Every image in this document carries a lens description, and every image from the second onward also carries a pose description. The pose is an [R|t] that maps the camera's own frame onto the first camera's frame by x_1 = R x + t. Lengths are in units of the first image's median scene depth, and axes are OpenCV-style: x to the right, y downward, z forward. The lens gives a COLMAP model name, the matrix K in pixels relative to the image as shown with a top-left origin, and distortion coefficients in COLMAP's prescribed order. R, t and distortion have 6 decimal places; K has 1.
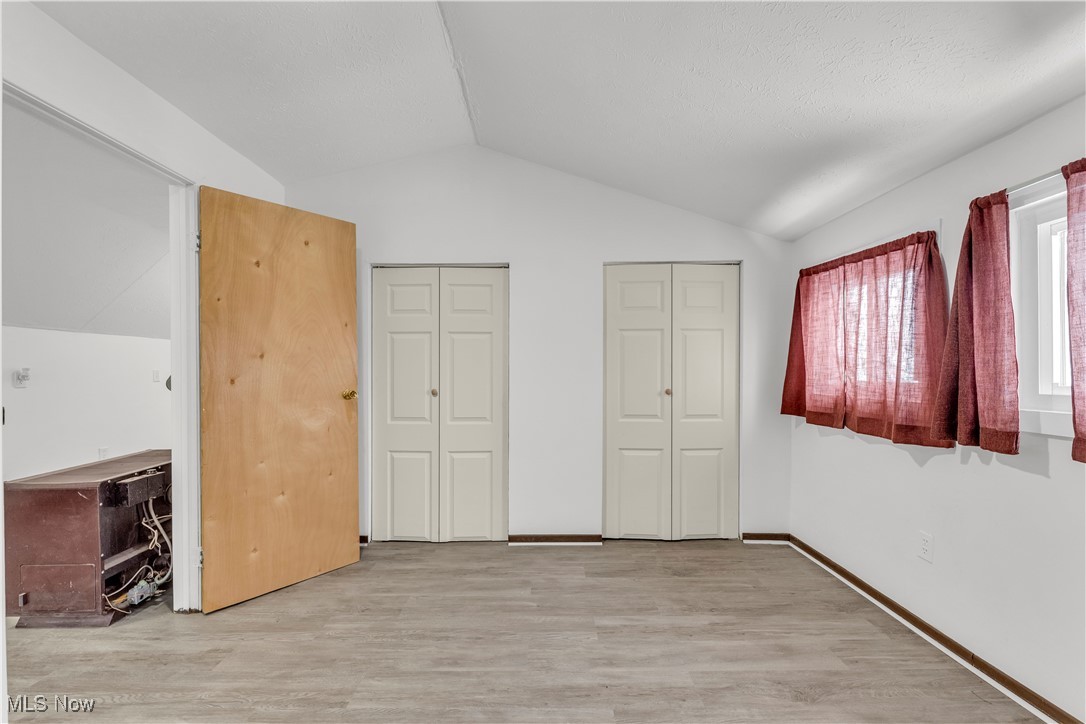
lens RADIAL K [[439.3, 0, 534.1], [0, 439.3, 365.7], [0, 0, 1]] dist [-0.001990, -0.000006]
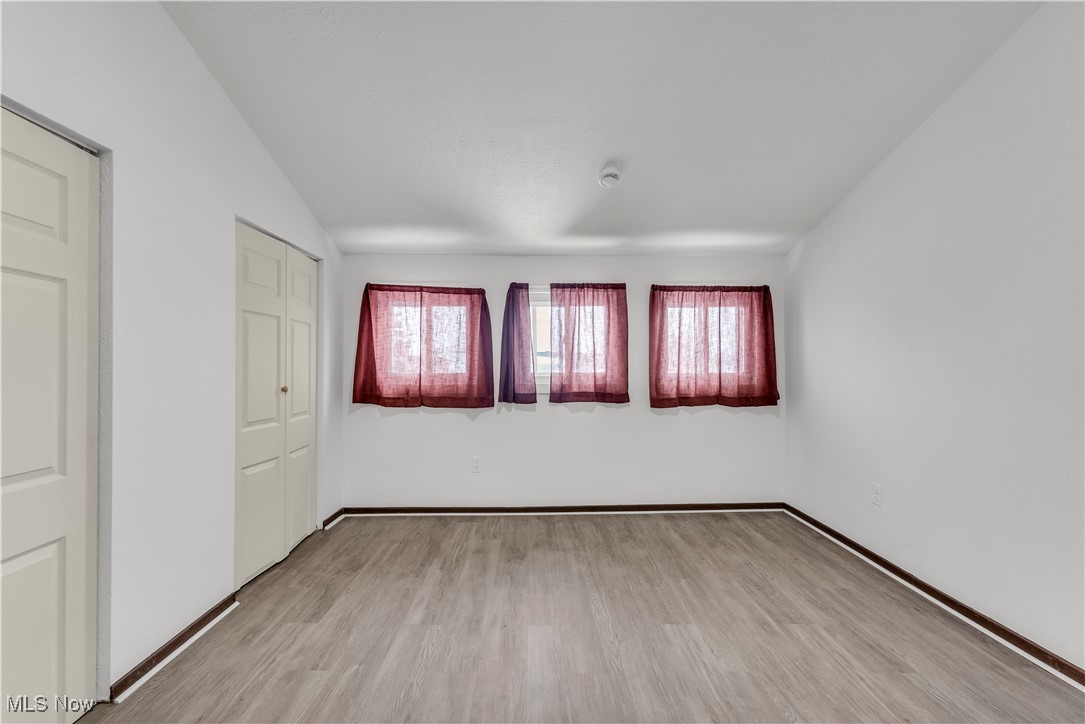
lens RADIAL K [[438.9, 0, 535.5], [0, 438.9, 365.7], [0, 0, 1]] dist [-0.001990, -0.000006]
pose [[-0.025726, 0.006377, 0.999649, -0.739246], [-0.012104, 0.999904, -0.006690, 0.015555], [-0.999596, -0.012272, -0.025646, 0.673102]]
